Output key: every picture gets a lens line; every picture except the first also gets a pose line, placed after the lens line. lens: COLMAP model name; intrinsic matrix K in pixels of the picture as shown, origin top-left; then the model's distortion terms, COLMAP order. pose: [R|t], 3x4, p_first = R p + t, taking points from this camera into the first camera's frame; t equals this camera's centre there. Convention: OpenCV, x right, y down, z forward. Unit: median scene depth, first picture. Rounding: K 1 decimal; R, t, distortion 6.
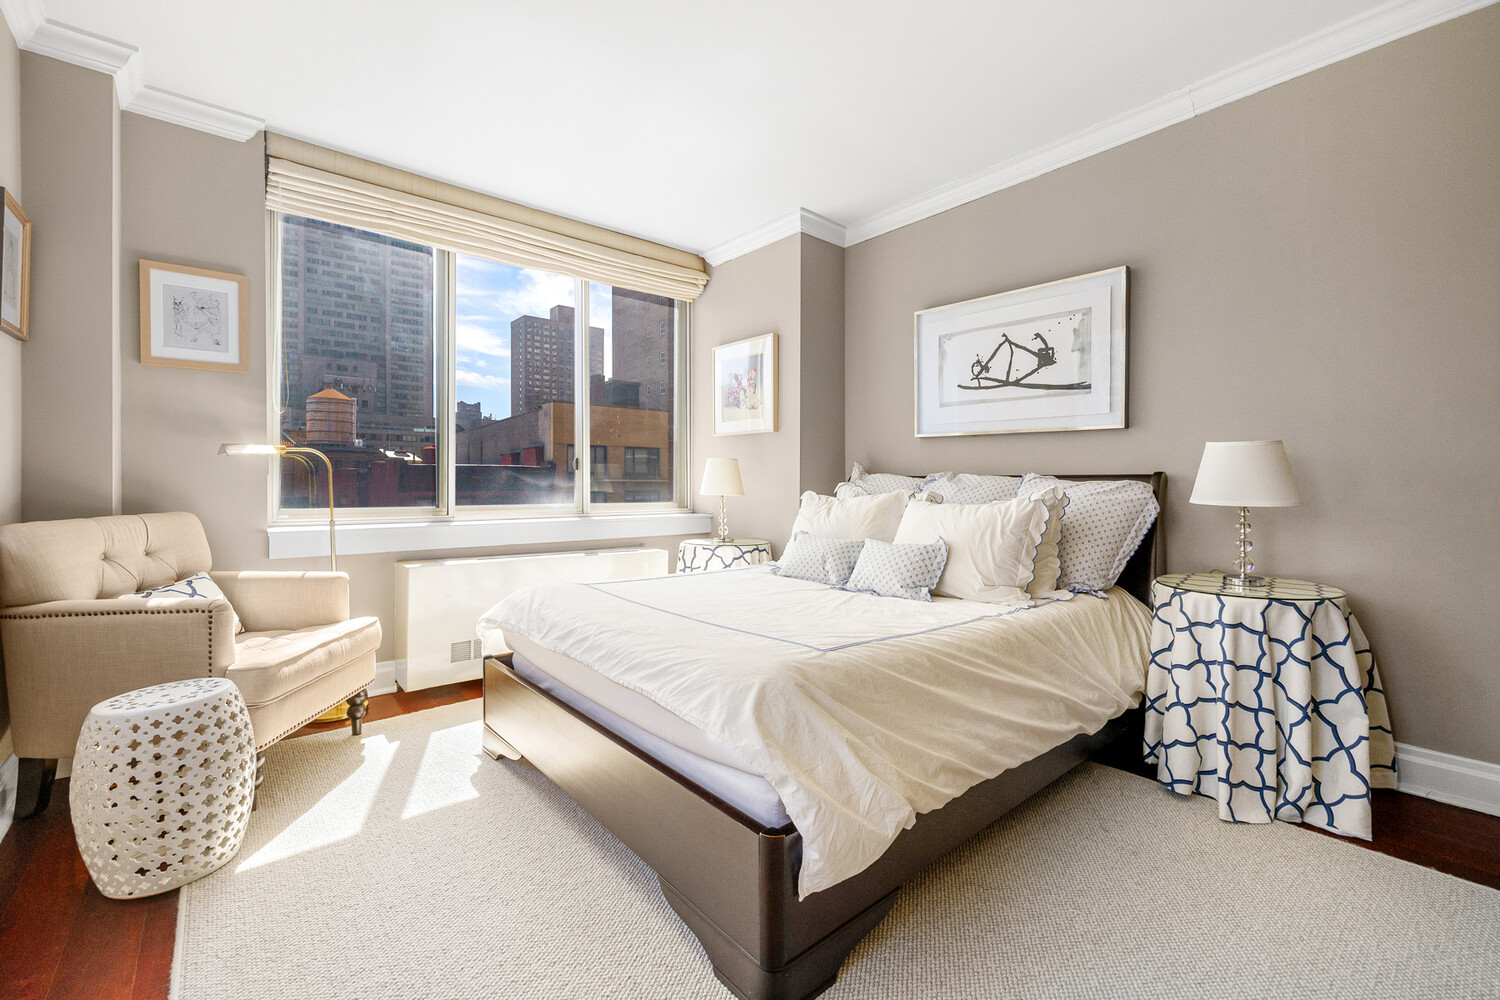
lens RADIAL K [[654.1, 0, 754.1], [0, 654.1, 482.6], [0, 0, 1]] dist [-0.002140, -0.000085]
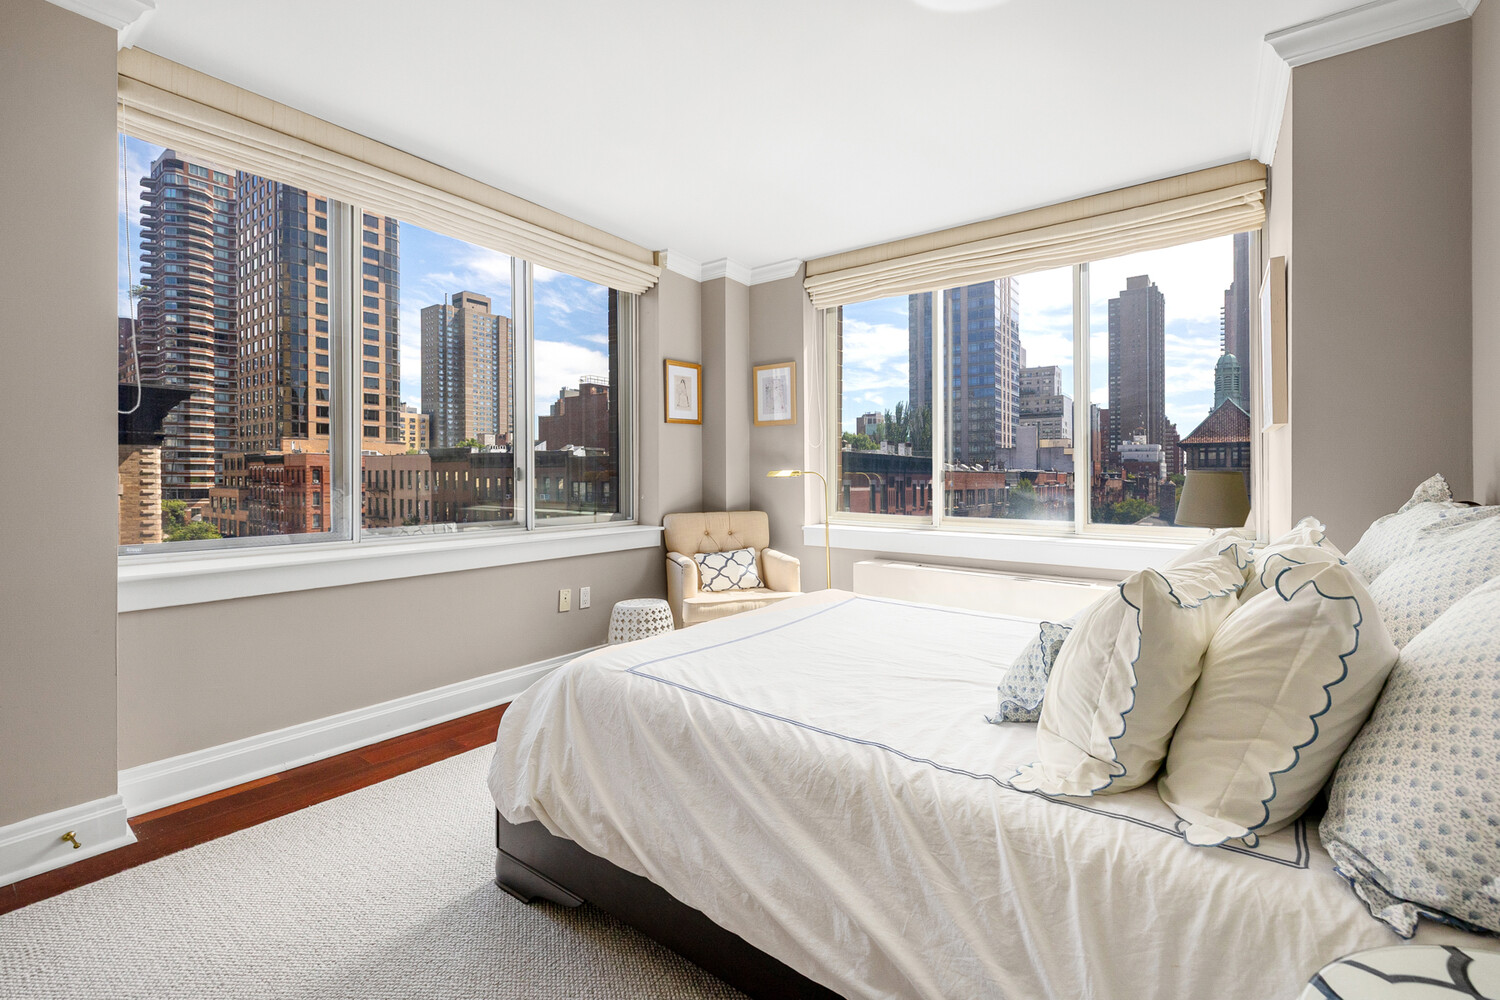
lens RADIAL K [[635.8, 0, 750.0], [0, 635.8, 500.0], [0, 0, 1]] dist [-0.007802, 0.000087]
pose [[0.208290, 0.035872, -0.977409, 0.713225], [-0.010659, 0.999351, 0.034406, -0.036720], [0.978009, 0.003251, 0.208538, 0.594299]]
